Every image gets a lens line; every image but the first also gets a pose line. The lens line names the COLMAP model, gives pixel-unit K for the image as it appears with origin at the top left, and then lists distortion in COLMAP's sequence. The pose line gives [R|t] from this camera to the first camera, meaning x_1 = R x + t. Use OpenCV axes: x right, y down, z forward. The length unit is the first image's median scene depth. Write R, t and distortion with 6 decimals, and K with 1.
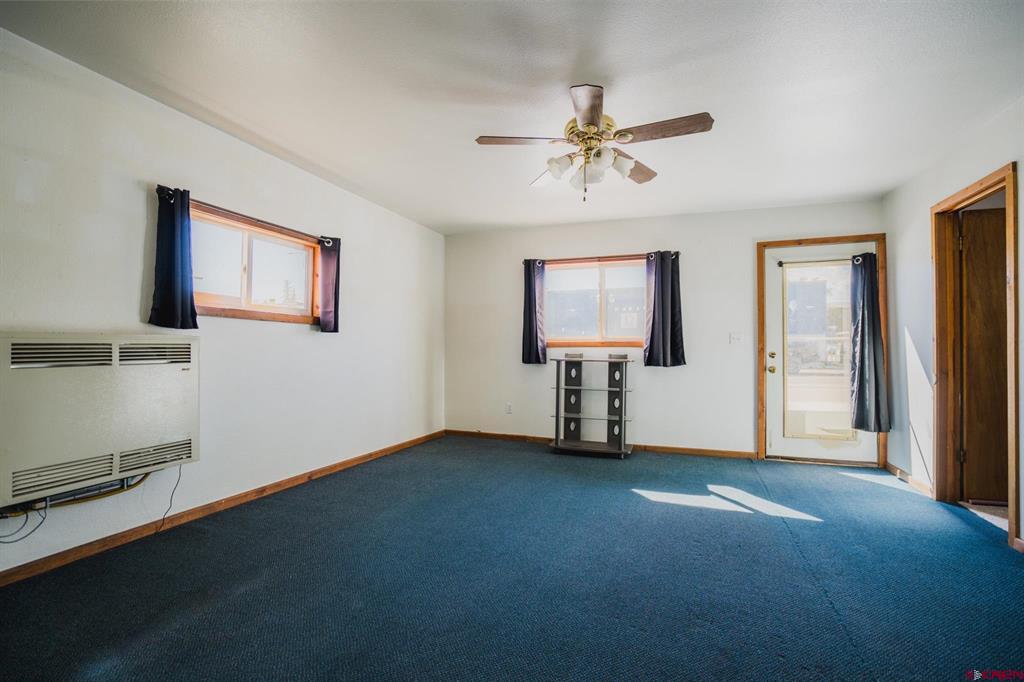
lens RADIAL K [[472.1, 0, 508.8], [0, 472.1, 344.1], [0, 0, 1]] dist [-0.052499, 0.020399]
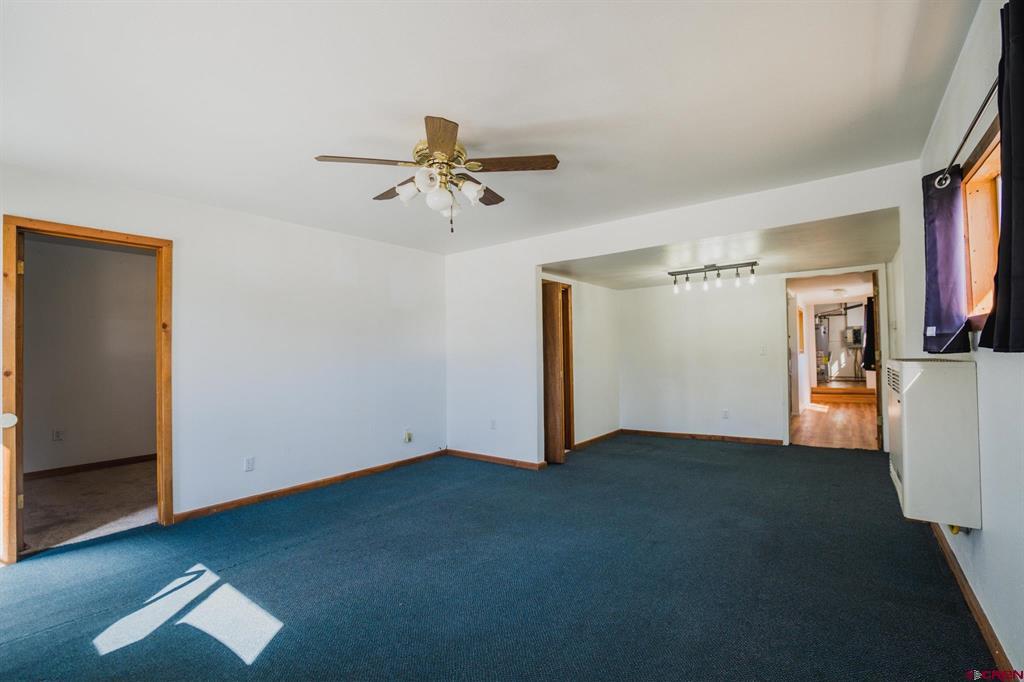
lens RADIAL K [[472.1, 0, 508.8], [0, 472.1, 344.1], [0, 0, 1]] dist [-0.052499, 0.020399]
pose [[-0.965731, 0.016506, 0.259020, -0.120142], [0.011163, 0.999694, -0.022086, -0.024342], [-0.259305, -0.018438, -0.965619, 1.099963]]
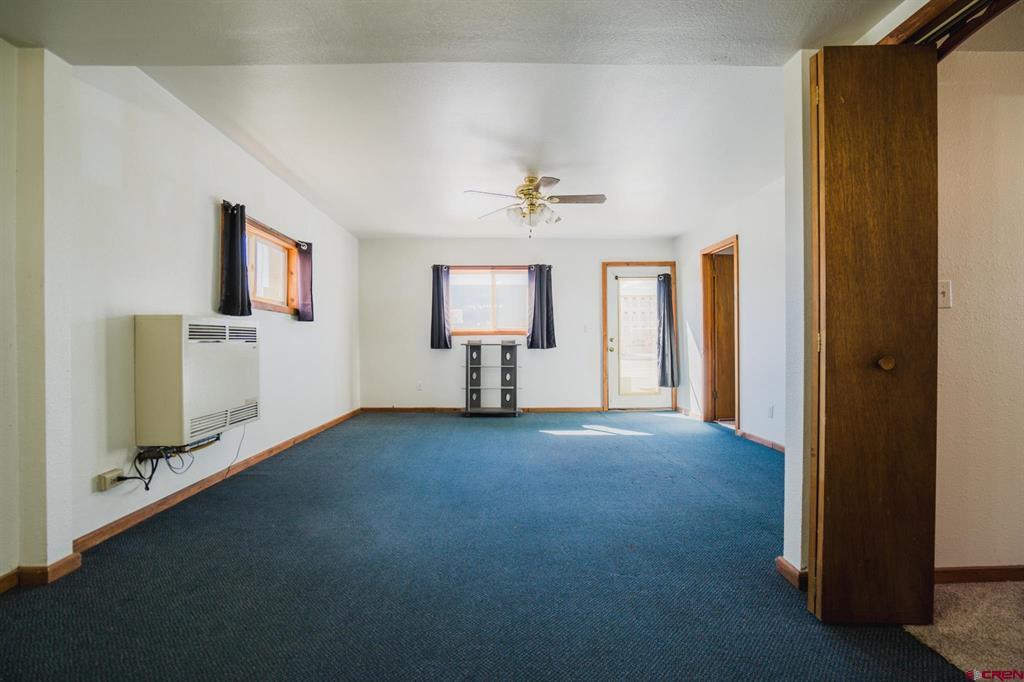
lens RADIAL K [[472.1, 0, 508.8], [0, 472.1, 344.1], [0, 0, 1]] dist [-0.052499, 0.020399]
pose [[0.926932, -0.009994, 0.375097, -0.308484], [0.006259, 0.999918, 0.011177, 0.020287], [-0.375178, -0.008012, 0.926918, -0.271507]]
